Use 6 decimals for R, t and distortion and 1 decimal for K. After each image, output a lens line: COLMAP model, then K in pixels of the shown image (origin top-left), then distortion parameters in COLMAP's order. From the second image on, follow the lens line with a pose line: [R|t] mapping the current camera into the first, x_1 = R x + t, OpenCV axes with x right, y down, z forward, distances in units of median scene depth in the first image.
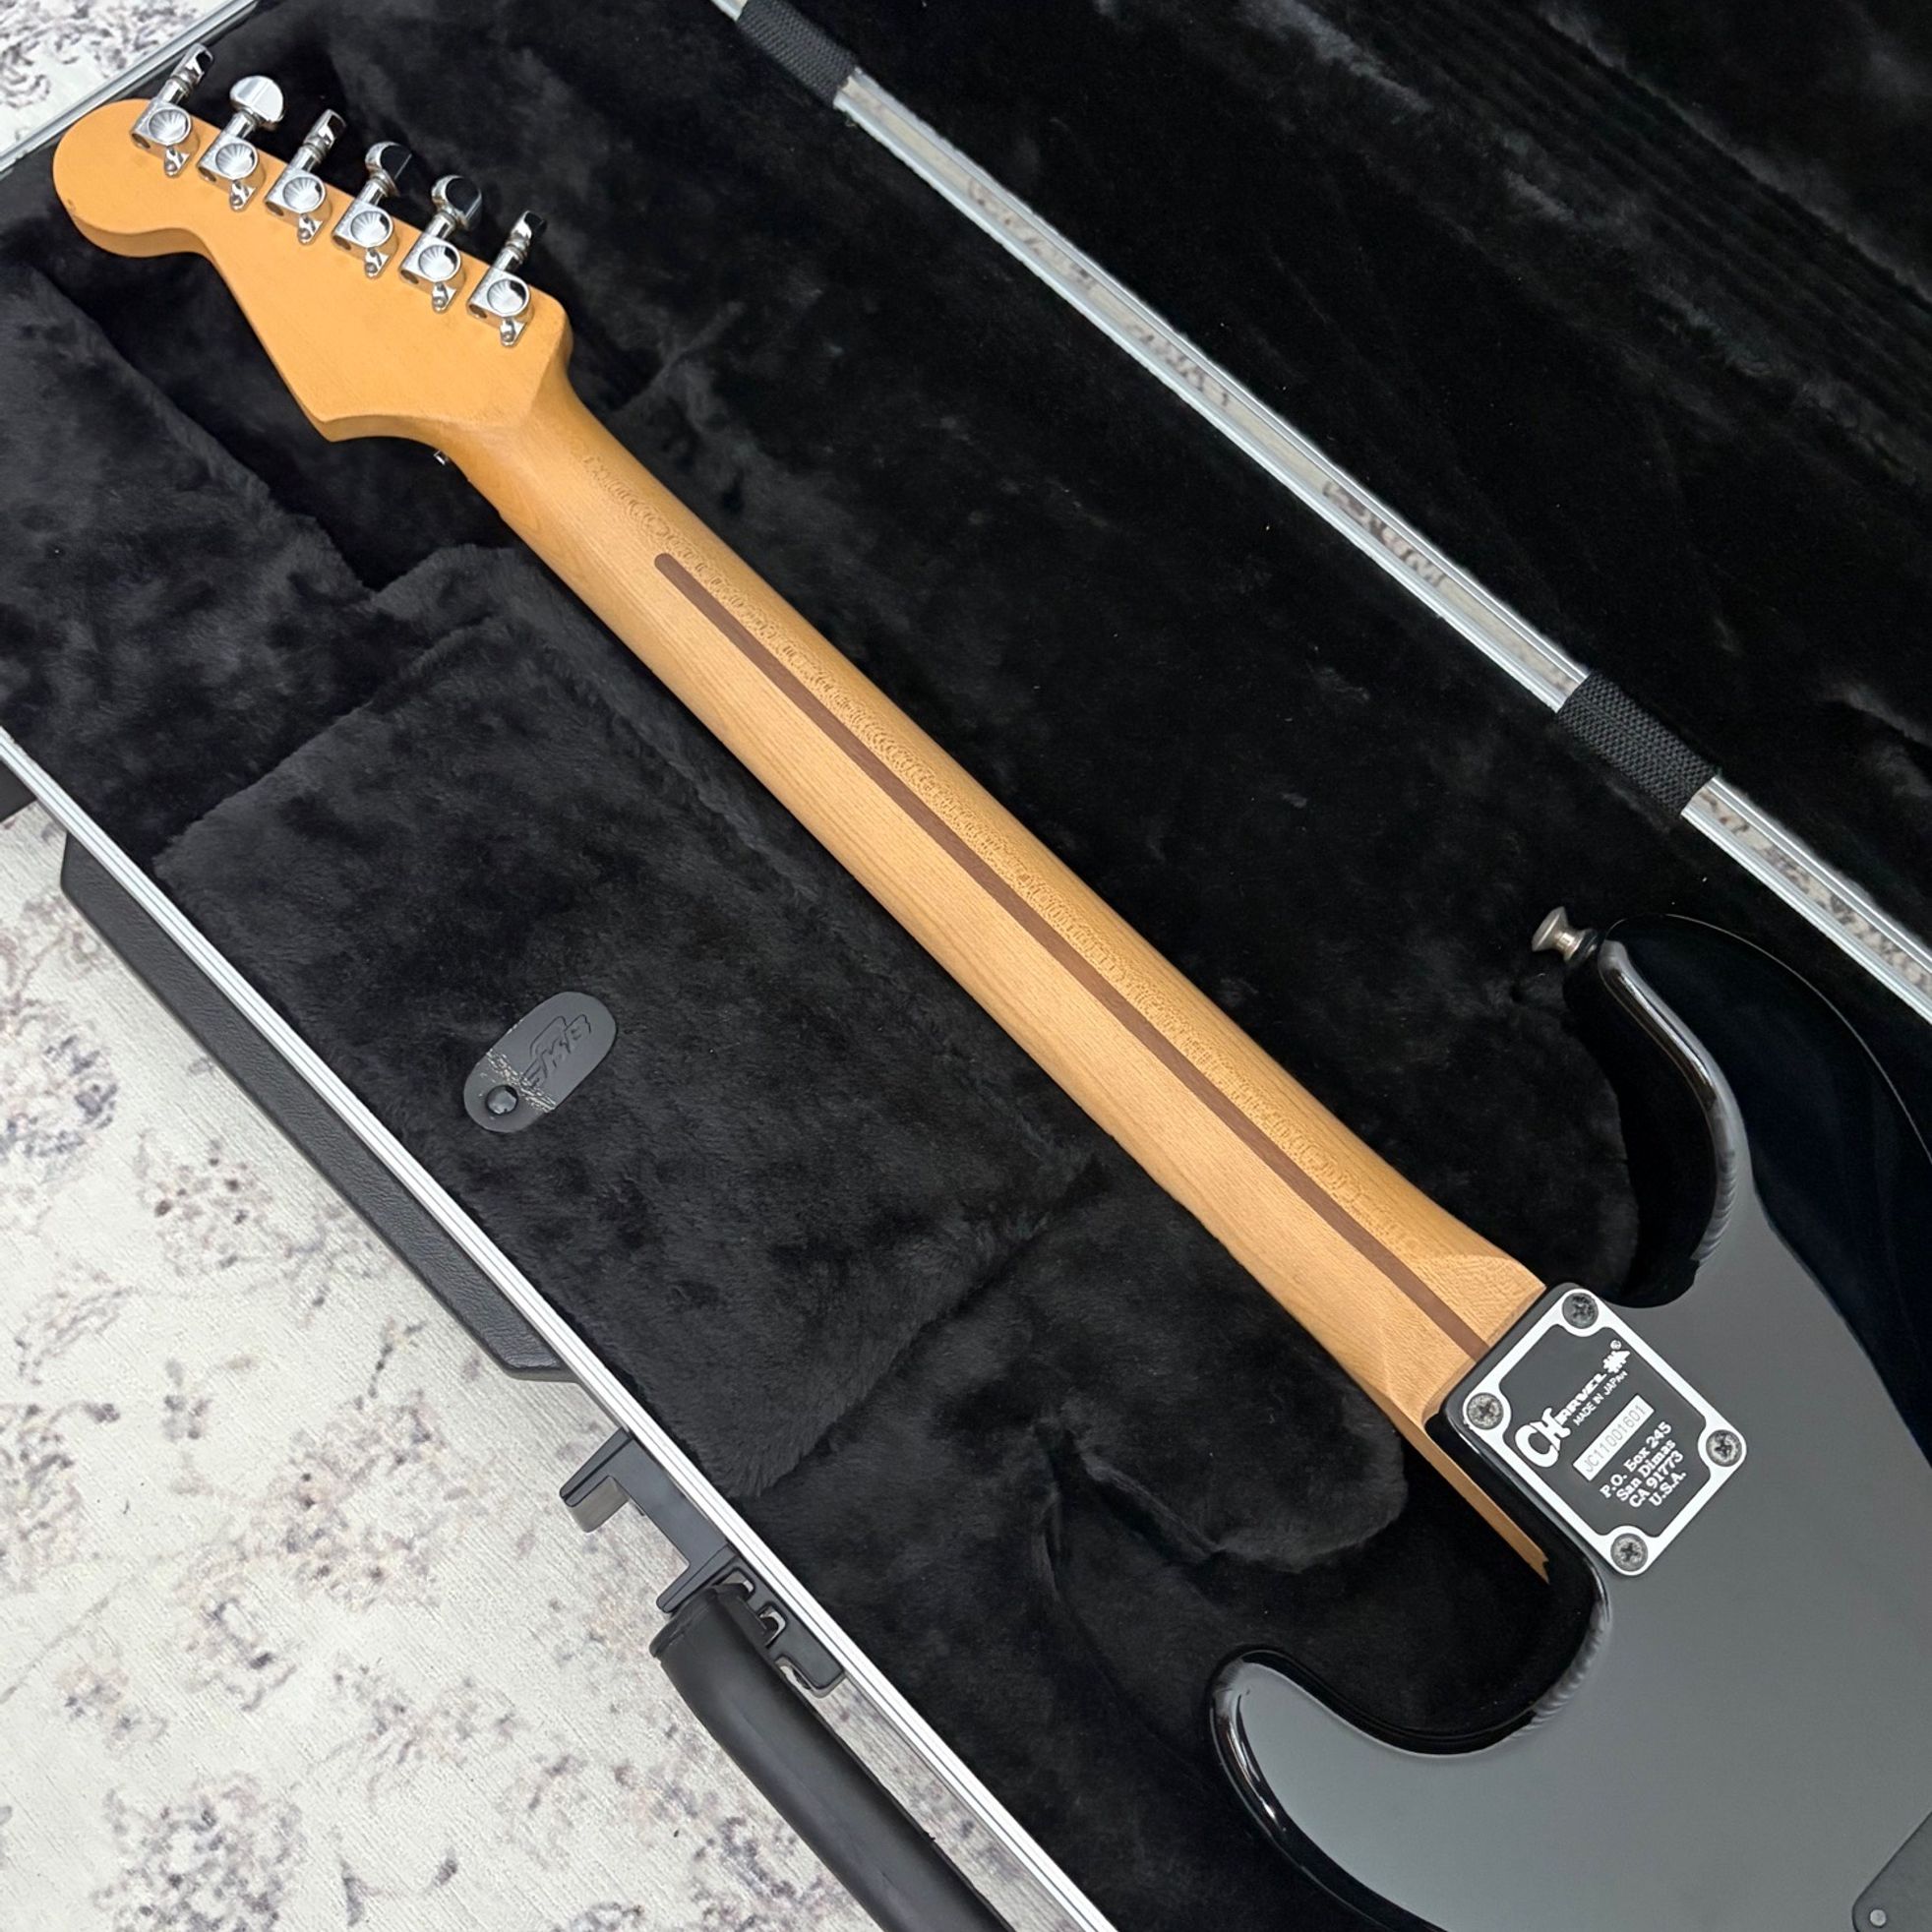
lens RADIAL K [[2290.4, 0, 939.7], [0, 2290.4, 1006.6], [0, 0, 1]] dist [0.227349, -0.884924]
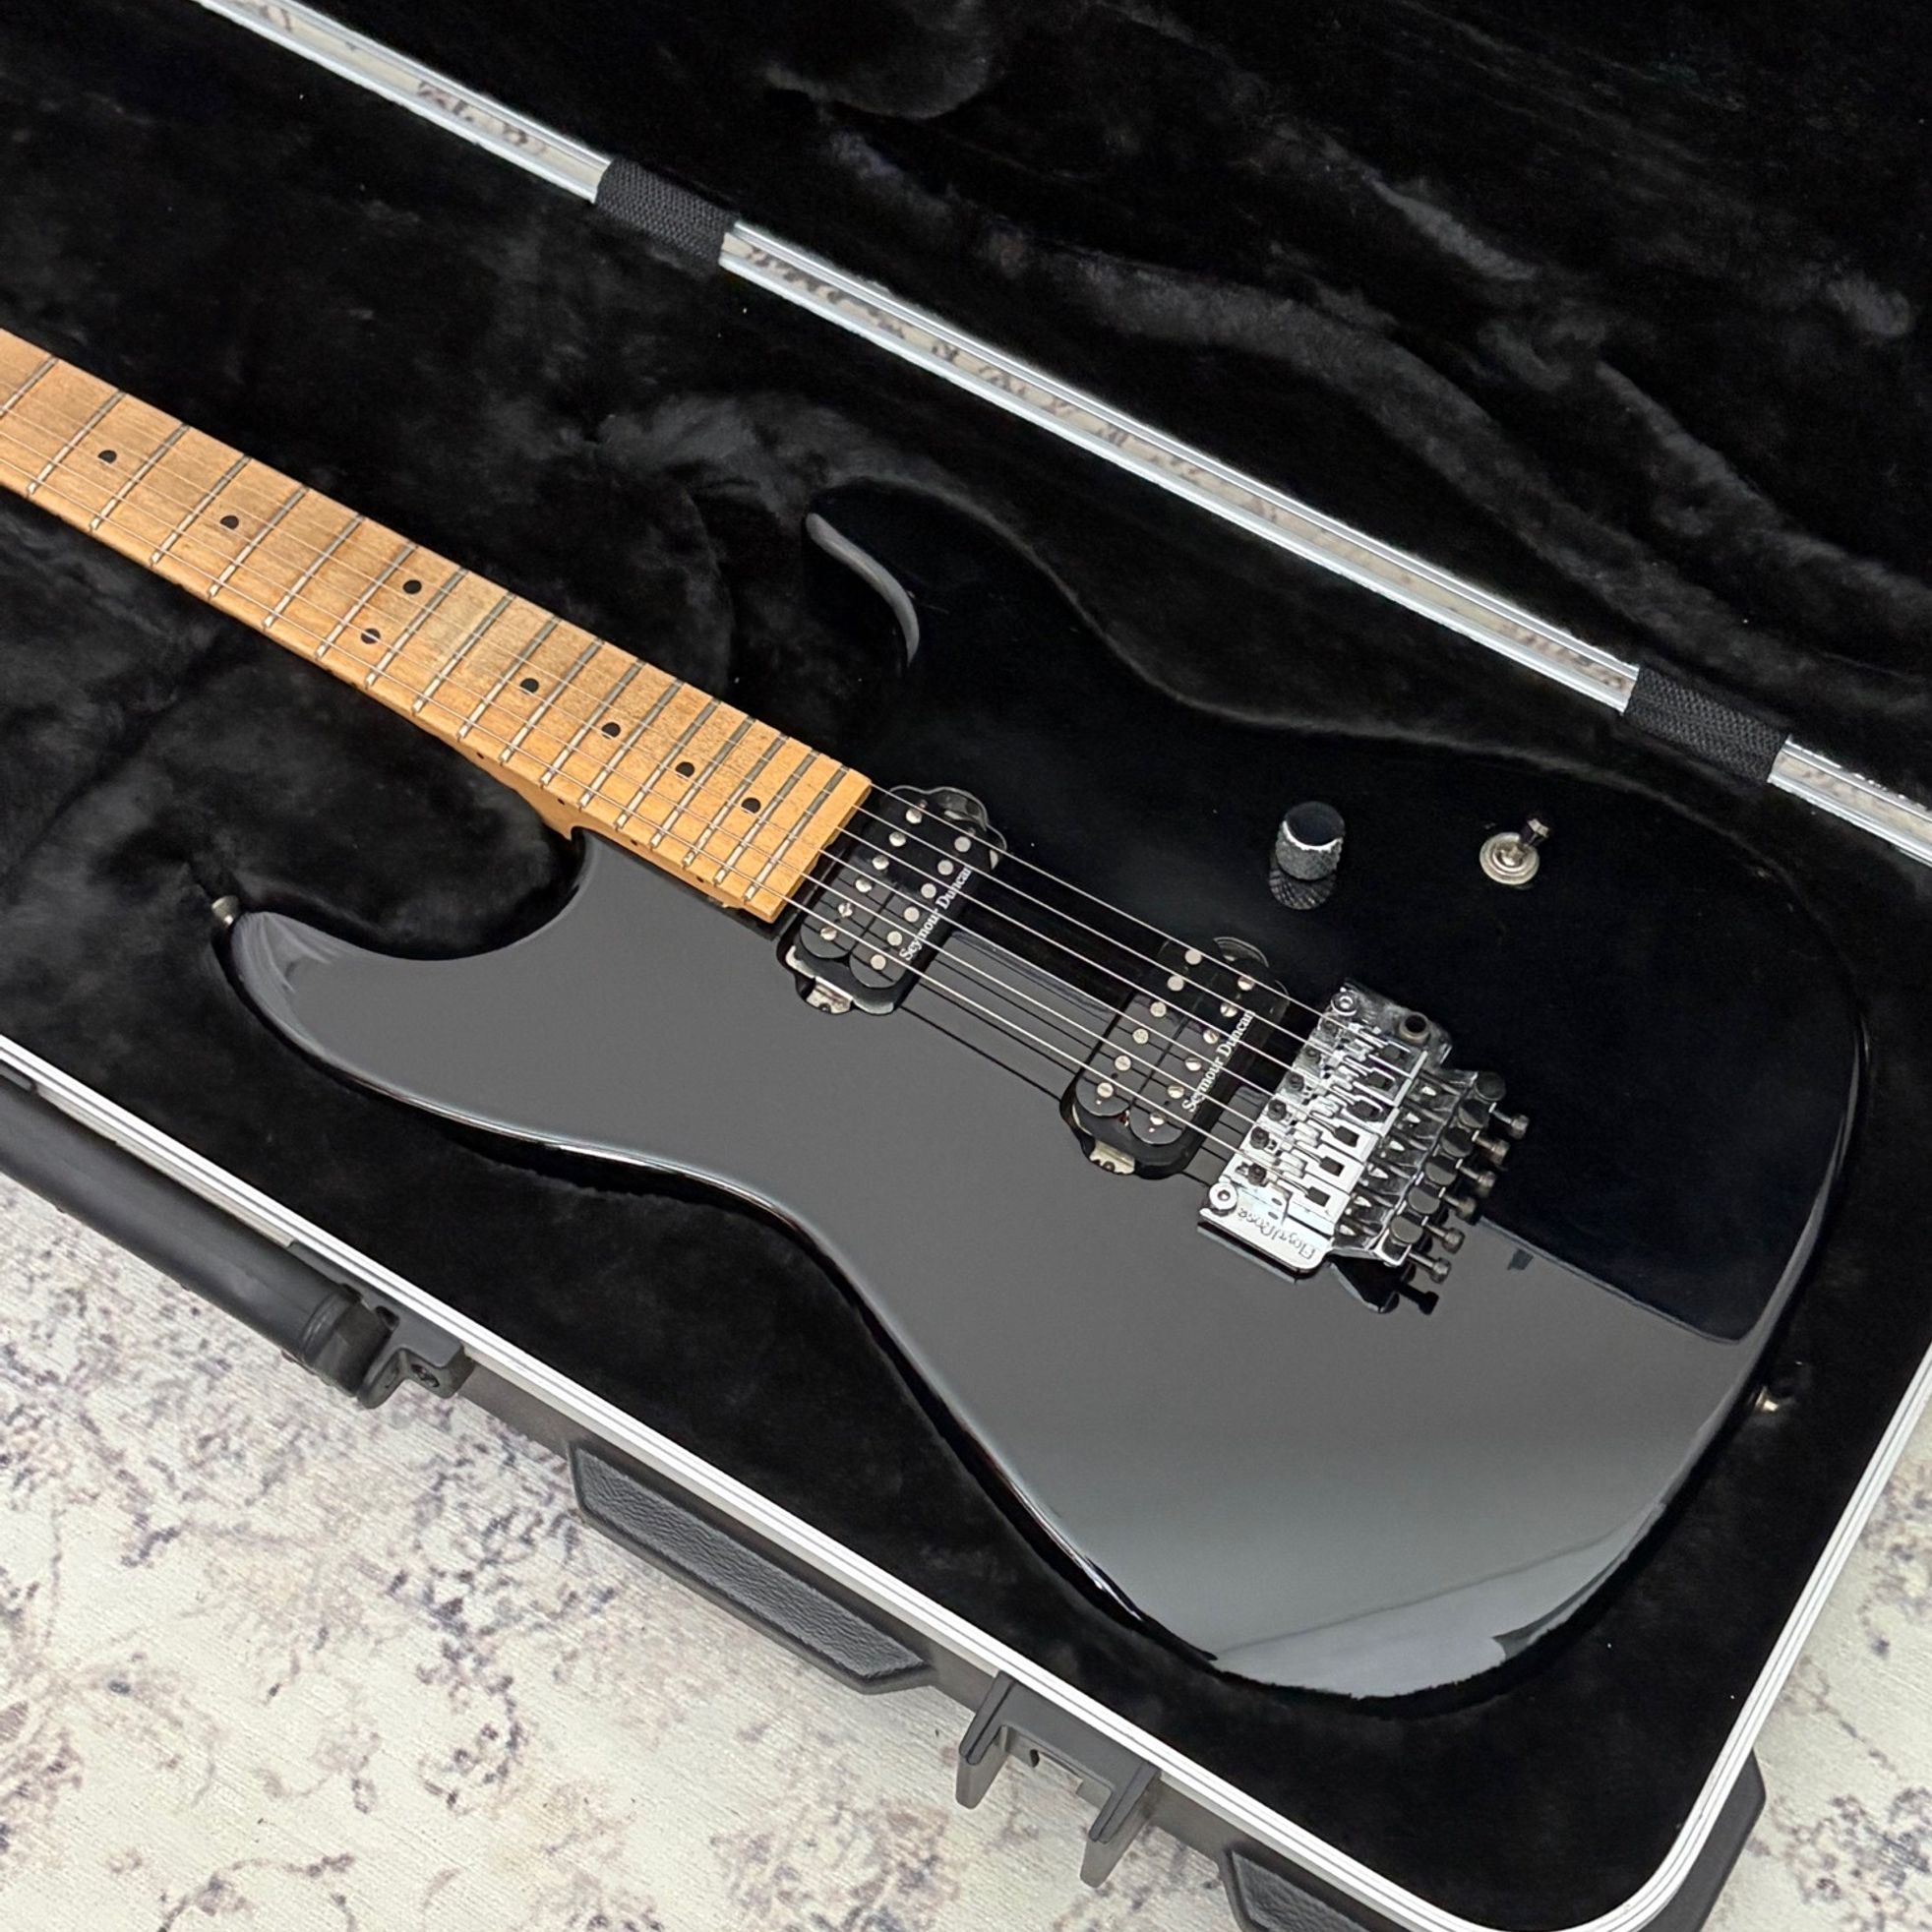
lens RADIAL K [[3435.1, 0, 966.0], [0, 3435.1, 966.0], [0, 0, 1]] dist [0.250103, -1.109063]
pose [[0.970292, -0.207290, 0.124757, 0.171717], [0.223514, 0.965403, -0.134304, 0.501391], [-0.092601, 0.158199, 0.983056, -0.573098]]
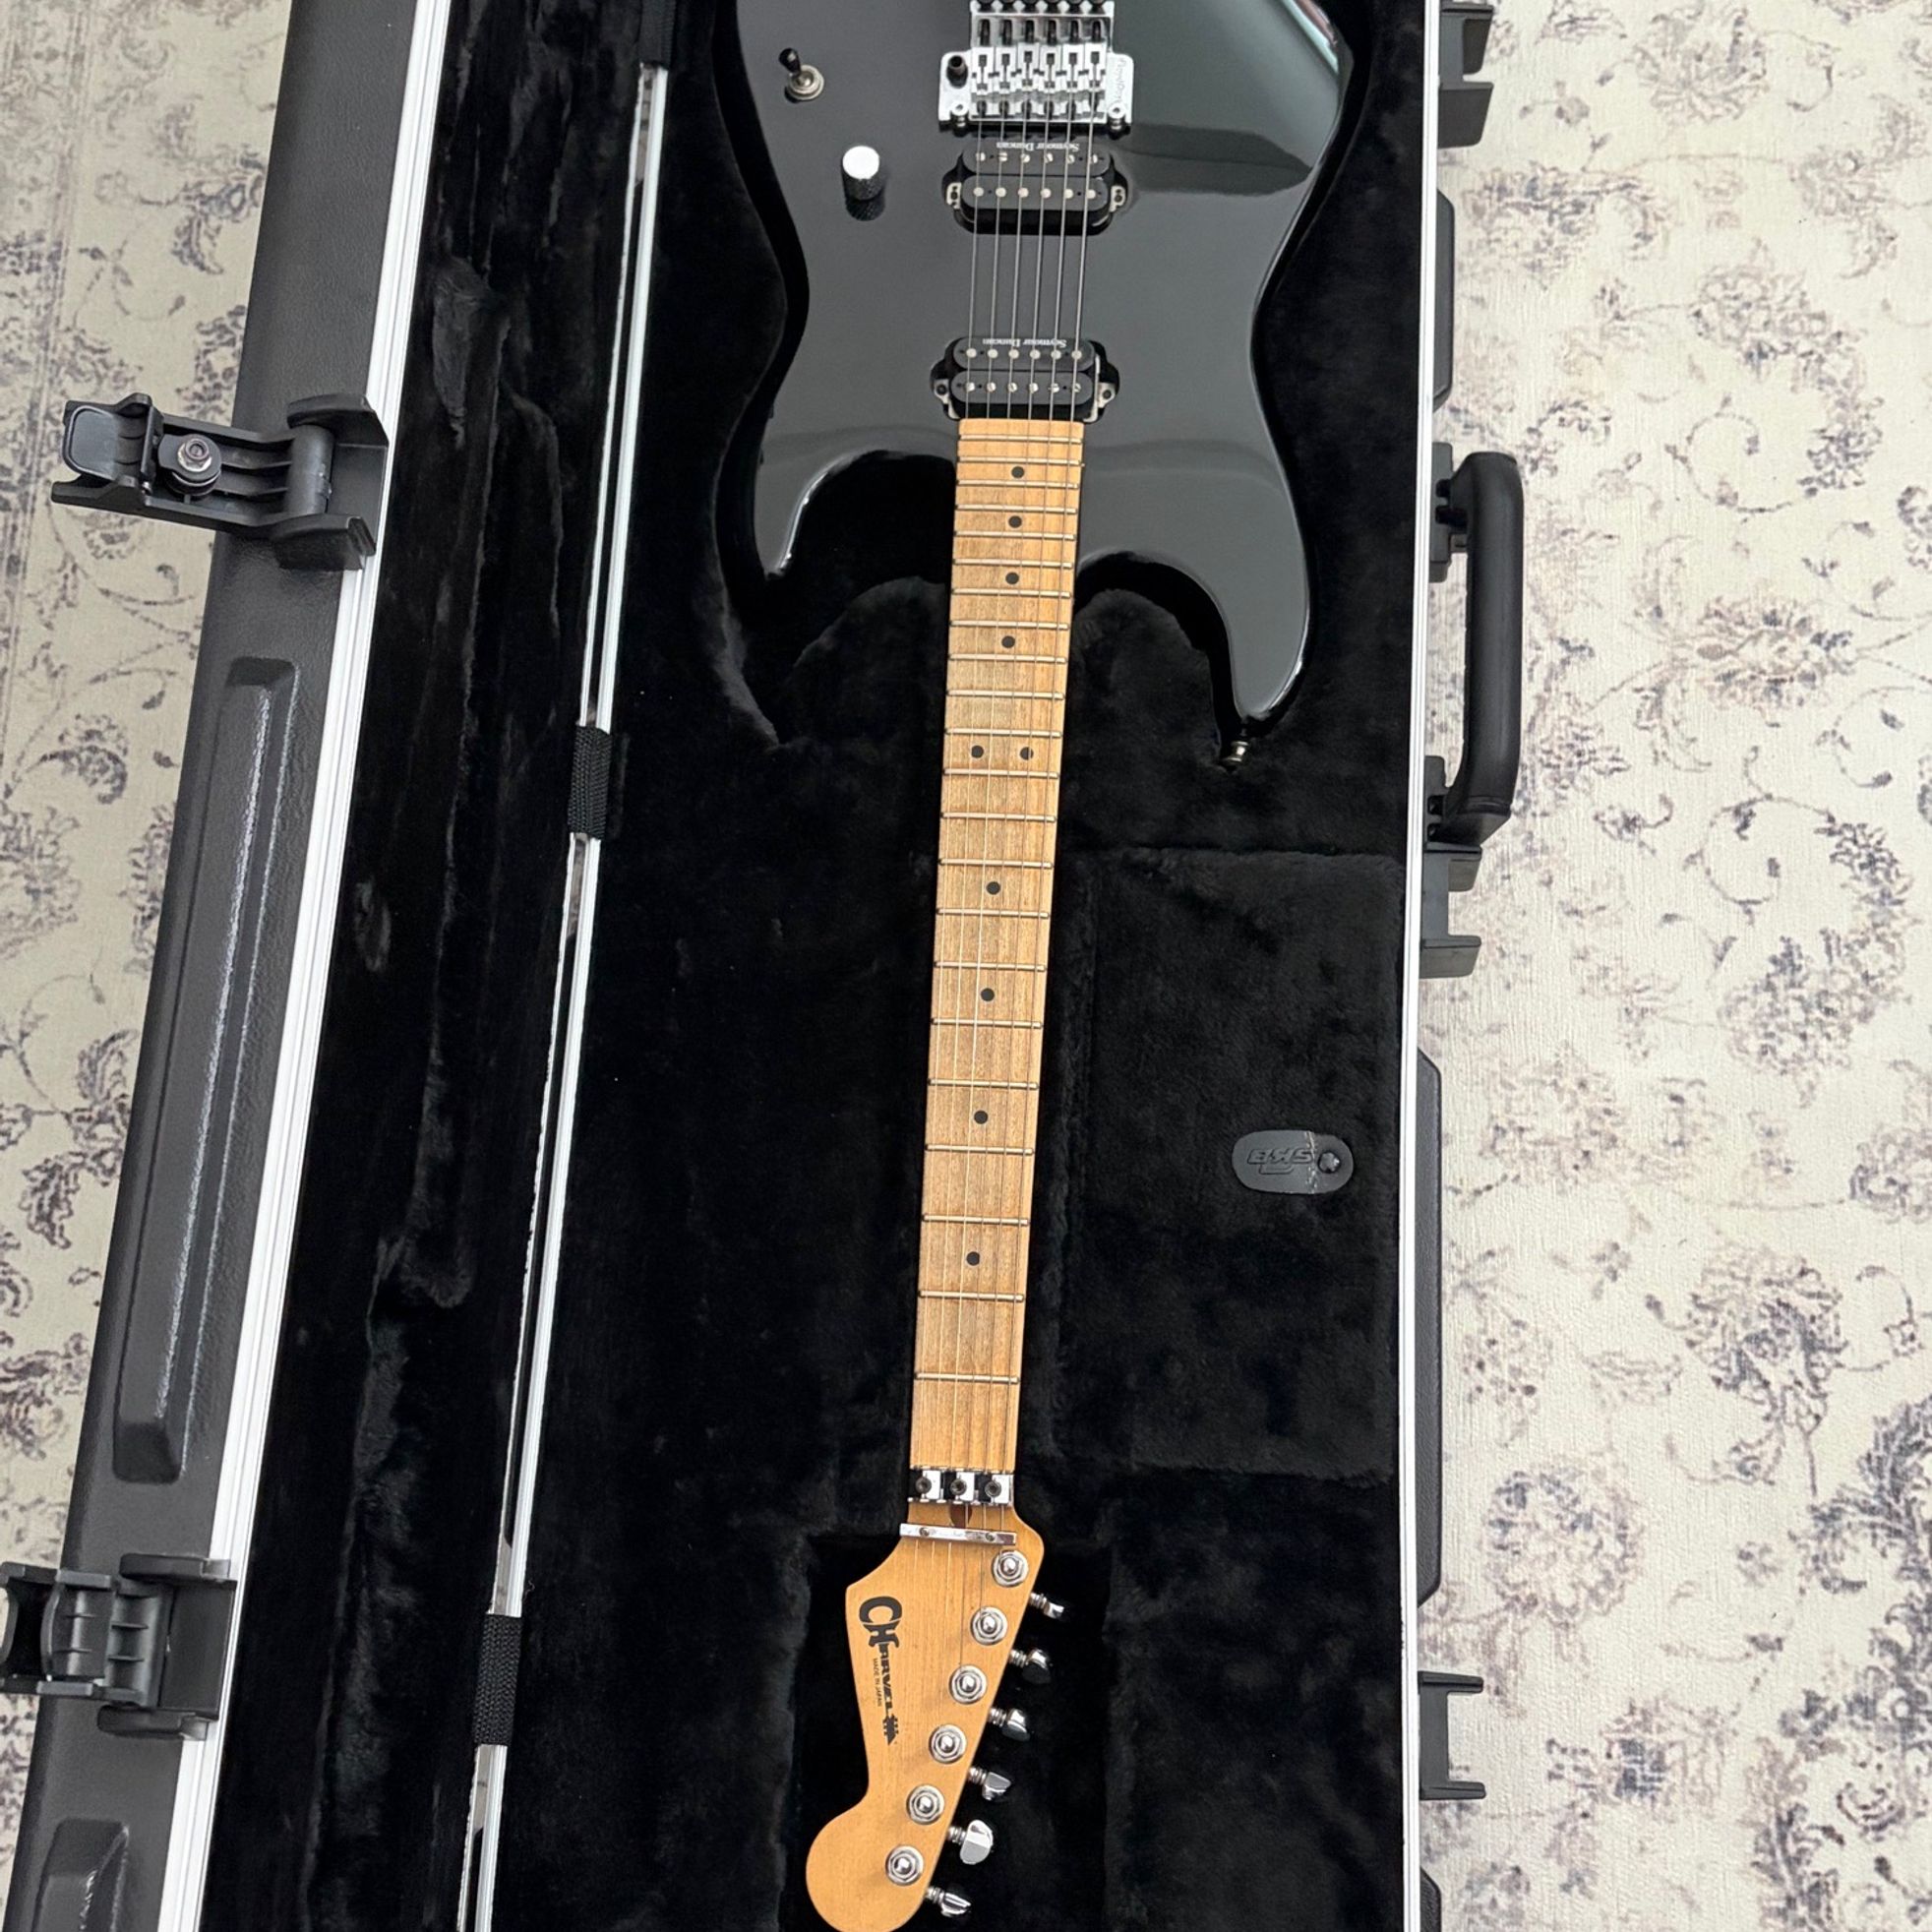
lens RADIAL K [[2791.9, 0, 966.0], [0, 2791.9, 966.0], [0, 0, 1]] dist [0.278224, -1.284645]
pose [[-0.676887, -0.700851, 0.225014, -0.341675], [0.699407, -0.517076, 0.493420, -0.909914], [-0.229464, 0.491366, 0.840182, -0.468711]]
